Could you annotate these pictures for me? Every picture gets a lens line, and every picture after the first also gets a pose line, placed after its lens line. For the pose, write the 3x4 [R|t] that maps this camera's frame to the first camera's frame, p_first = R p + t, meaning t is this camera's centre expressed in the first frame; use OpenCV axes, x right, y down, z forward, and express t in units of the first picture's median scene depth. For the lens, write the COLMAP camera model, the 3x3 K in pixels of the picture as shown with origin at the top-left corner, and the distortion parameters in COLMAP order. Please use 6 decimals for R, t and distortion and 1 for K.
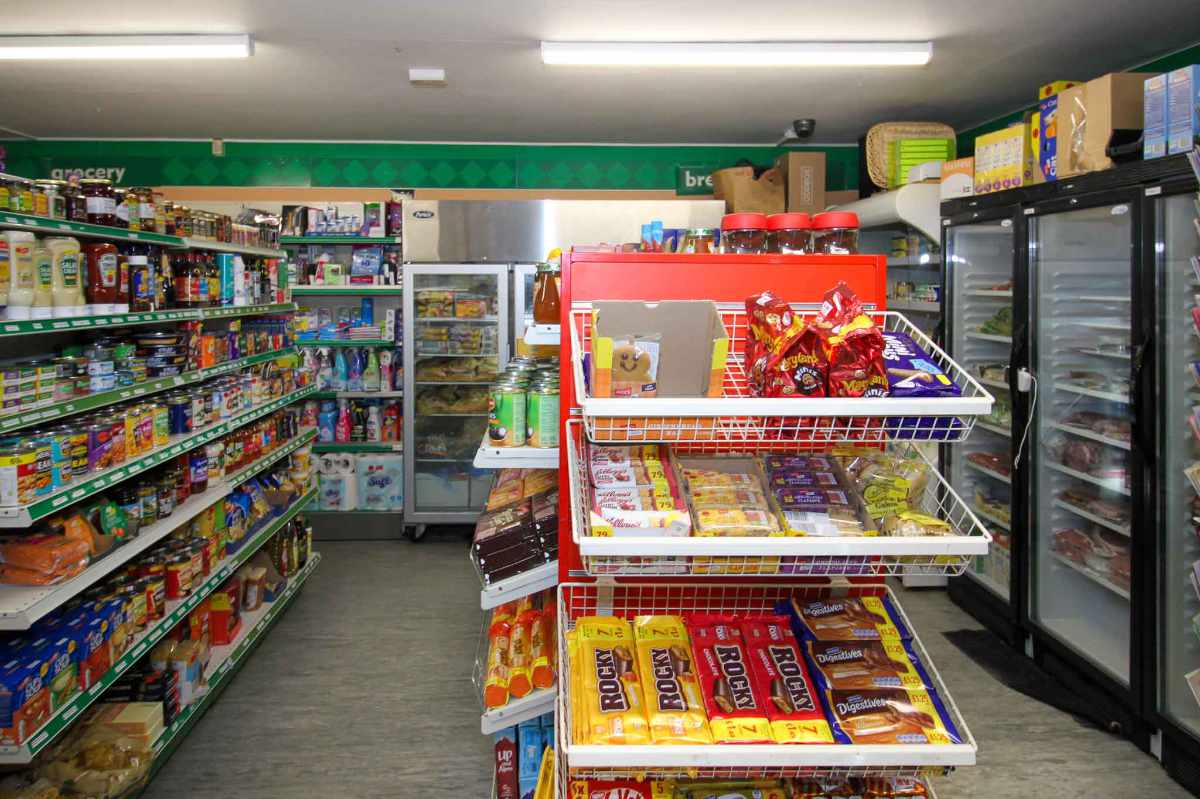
lens RADIAL K [[727.2, 0, 642.3], [0, 727.2, 338.4], [0, 0, 1]] dist [0.002656, -0.003169]
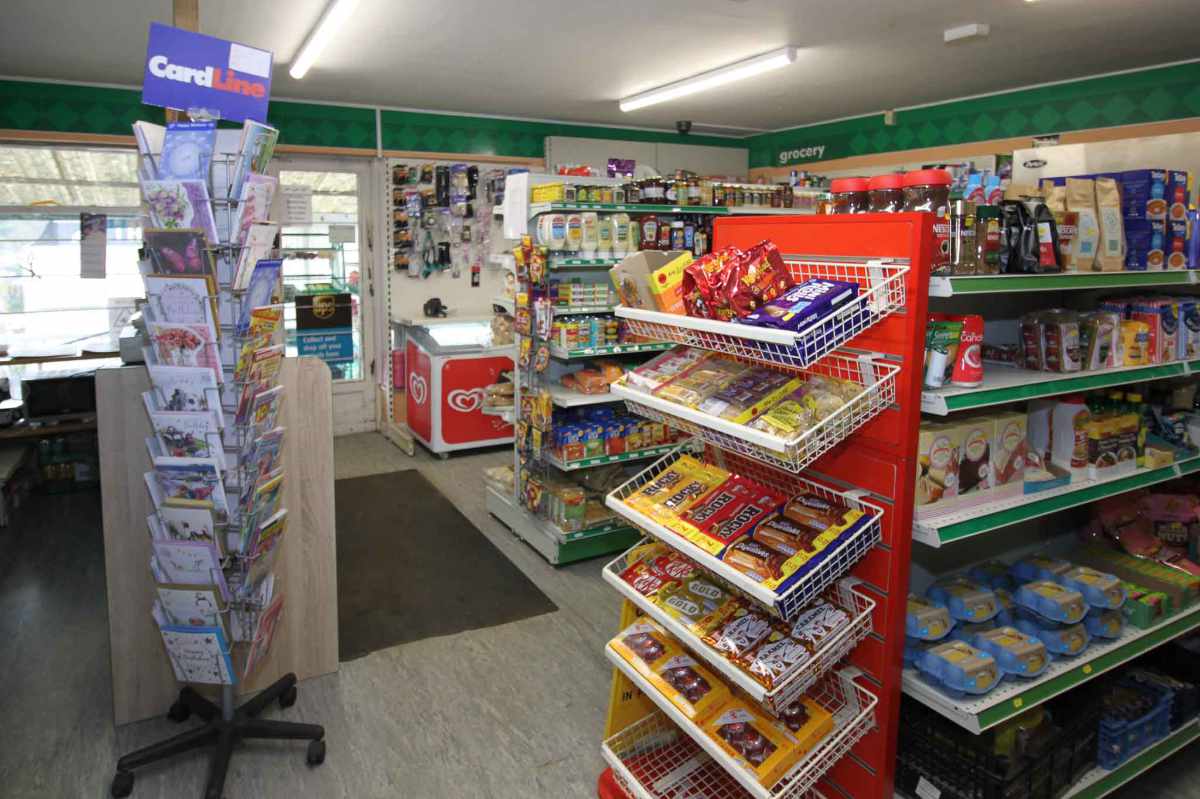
lens RADIAL K [[747.4, 0, 600.0], [0, 747.4, 399.5], [0, 0, 1]] dist [-0.000779, -0.004060]
pose [[0.473532, 0.183674, -0.861412, 0.806305], [-0.061553, 0.982524, 0.175662, -0.006539], [0.878623, -0.030159, 0.476562, 0.043994]]
